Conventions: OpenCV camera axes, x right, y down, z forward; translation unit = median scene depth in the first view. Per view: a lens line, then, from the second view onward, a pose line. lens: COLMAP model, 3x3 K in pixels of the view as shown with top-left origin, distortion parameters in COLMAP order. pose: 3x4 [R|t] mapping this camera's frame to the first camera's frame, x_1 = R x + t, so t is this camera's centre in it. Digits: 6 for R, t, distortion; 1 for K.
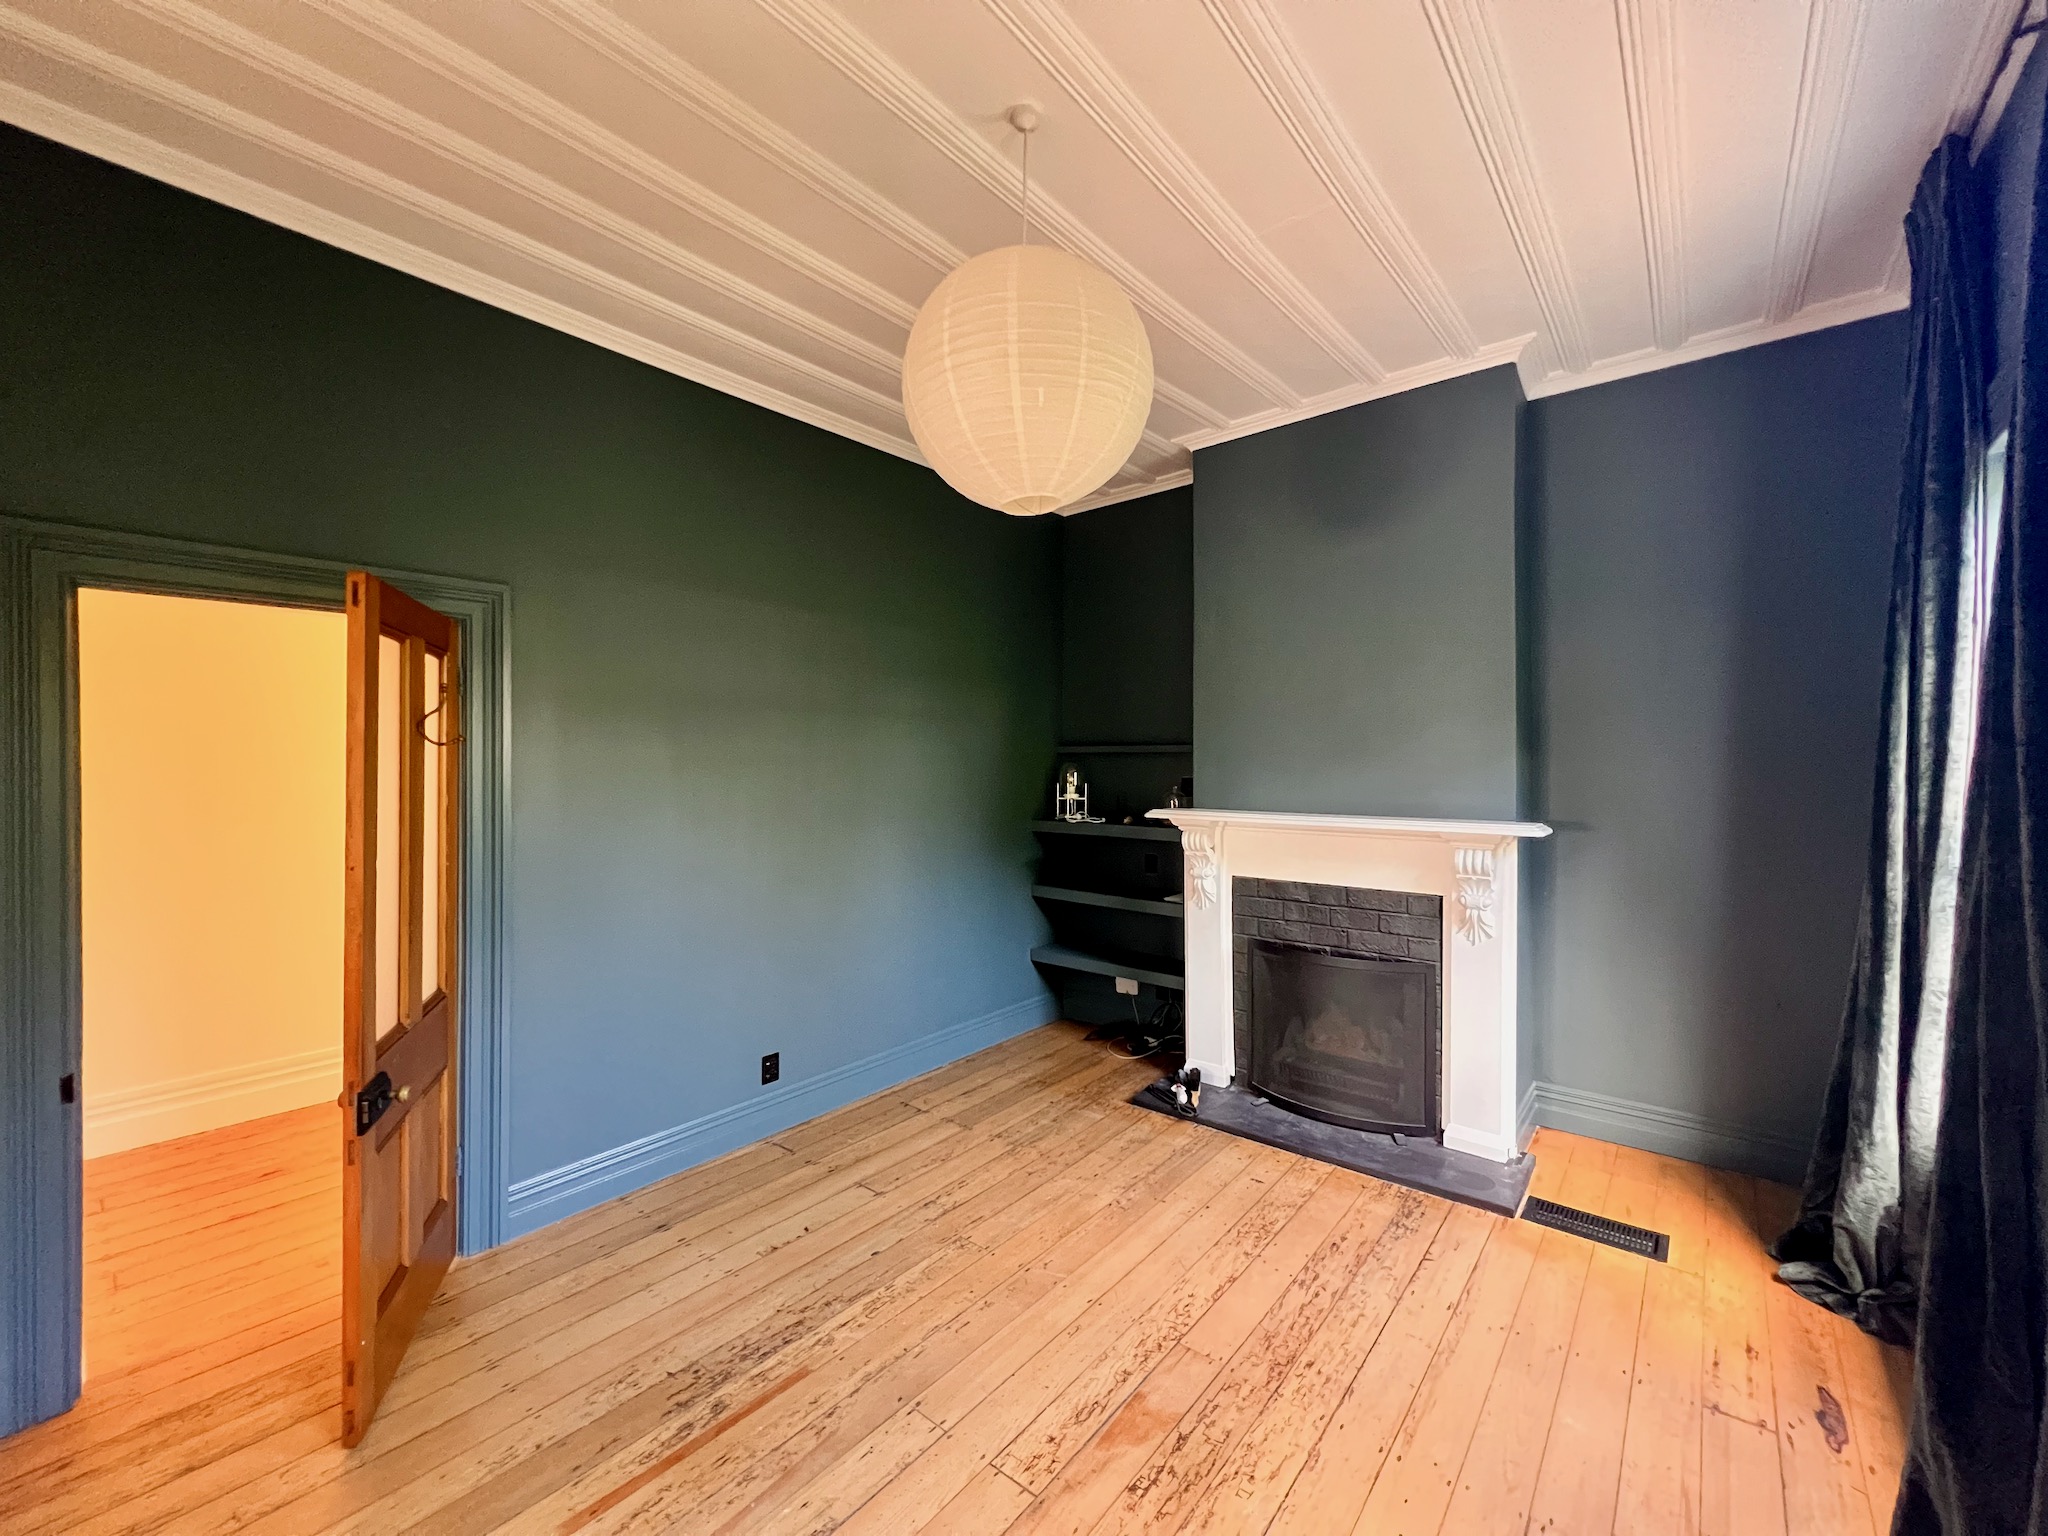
lens RADIAL K [[815.8, 0, 1032.9], [0, 815.8, 767.8], [0, 0, 1]] dist [-0.000746, -0.000163]
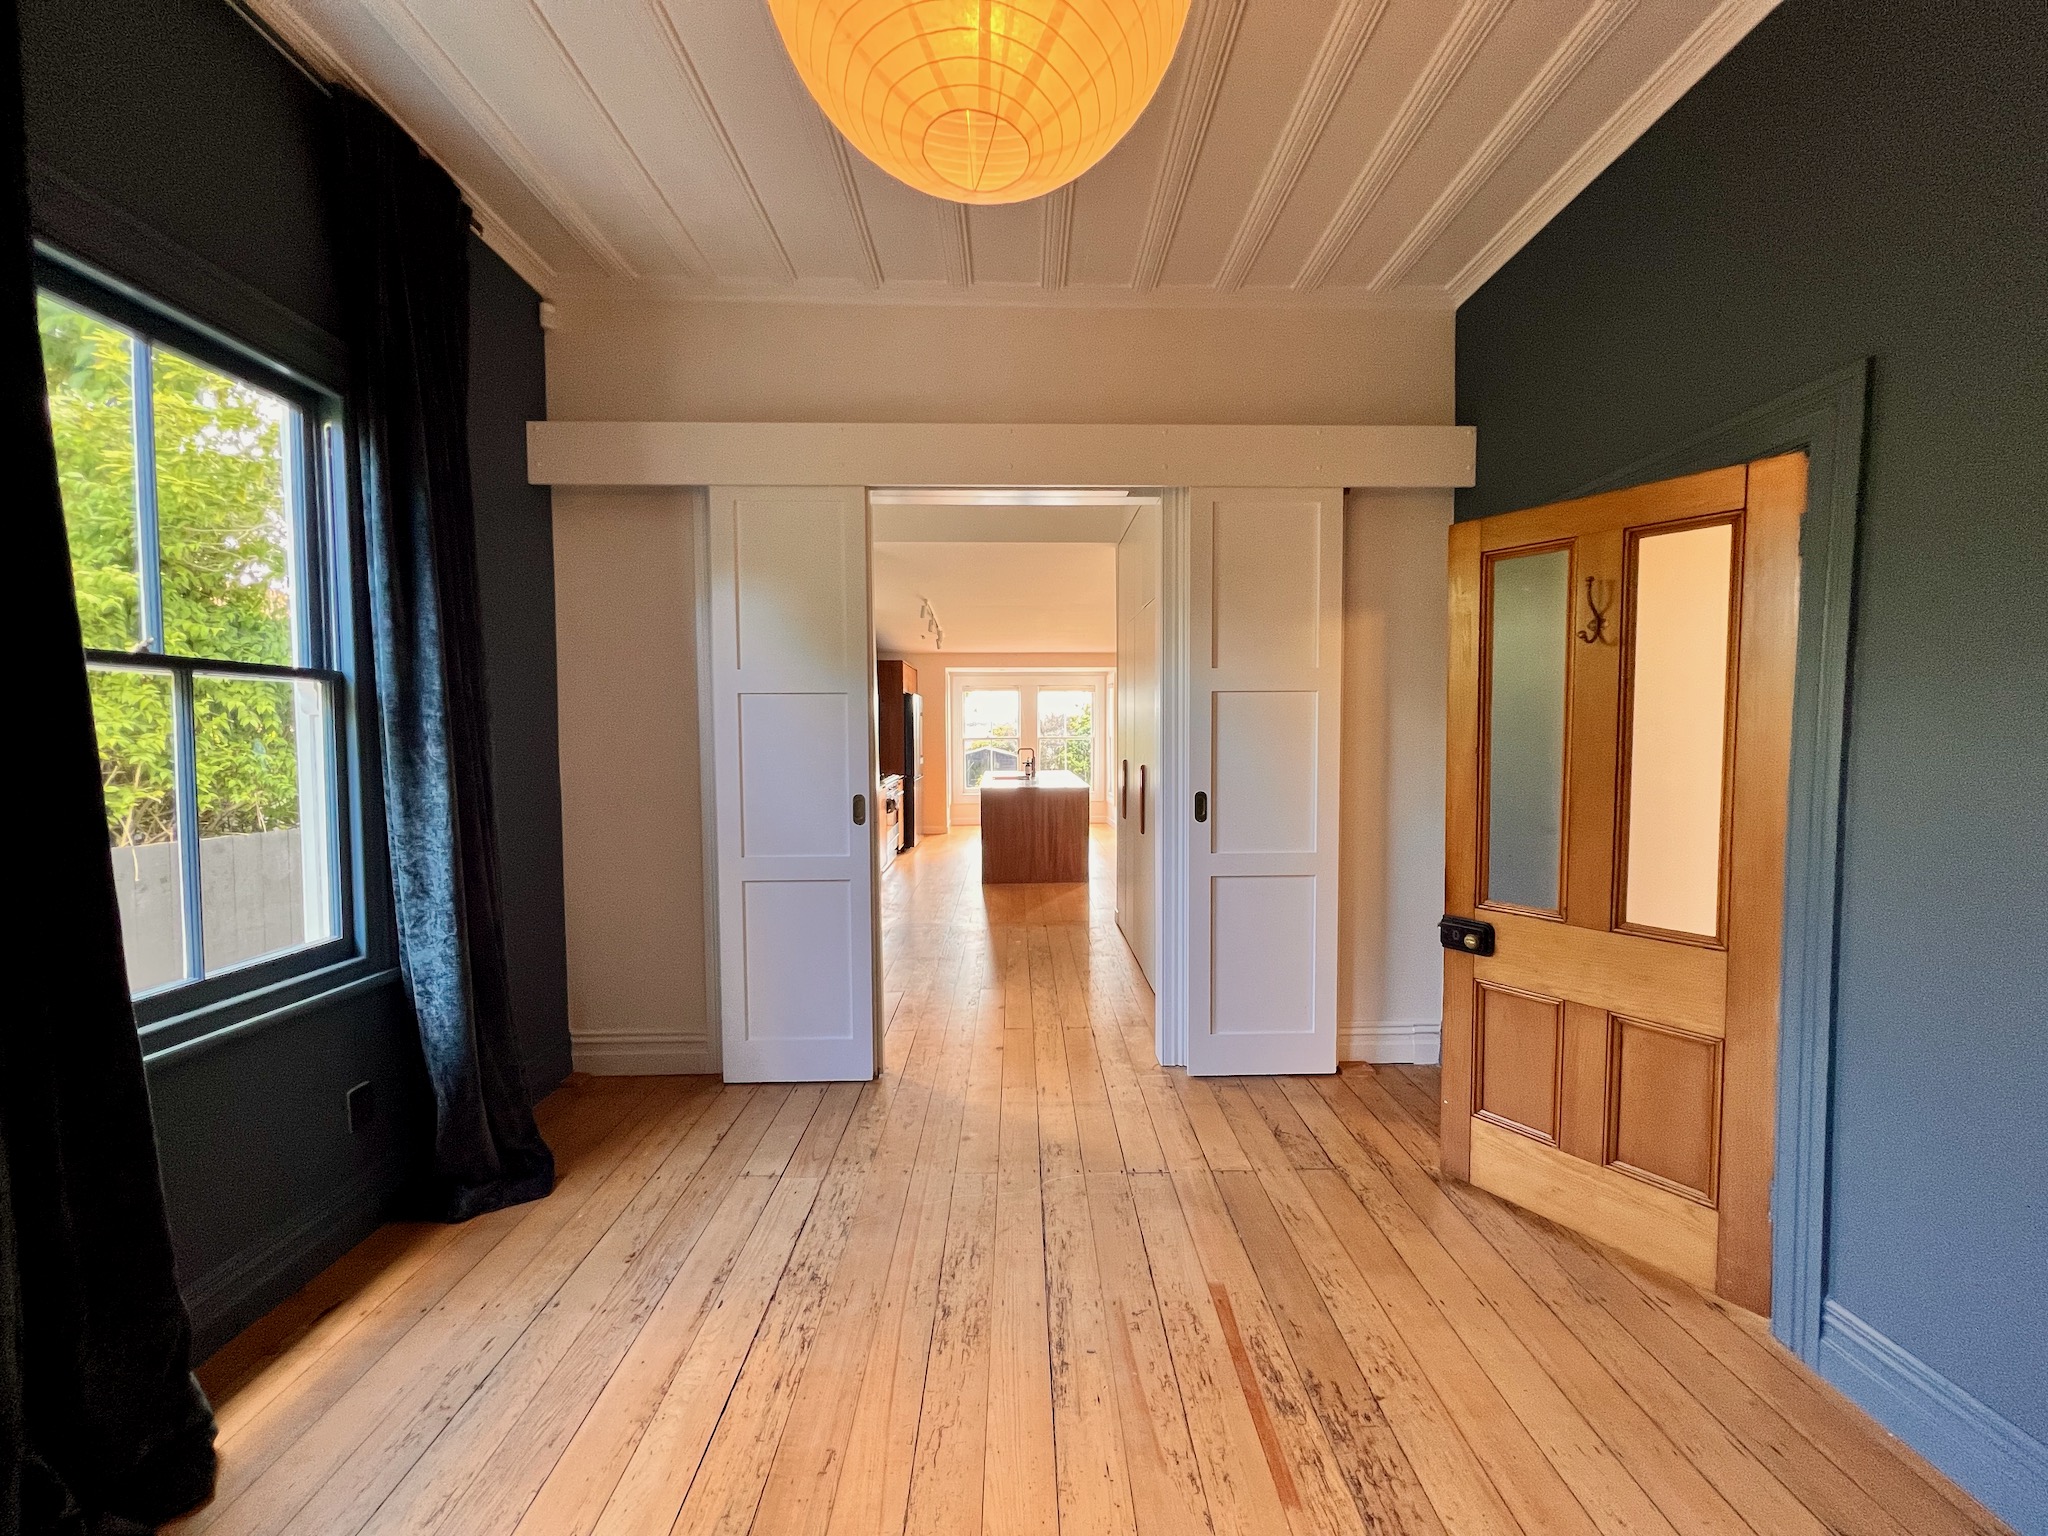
lens RADIAL K [[815.8, 0, 1042.0], [0, 815.8, 763.0], [0, 0, 1]] dist [-0.000746, -0.000163]
pose [[-0.755110, 0.019390, -0.655311, 0.357998], [-0.004733, 0.999375, 0.035024, 0.085569], [0.655581, 0.029549, -0.754546, 1.480806]]
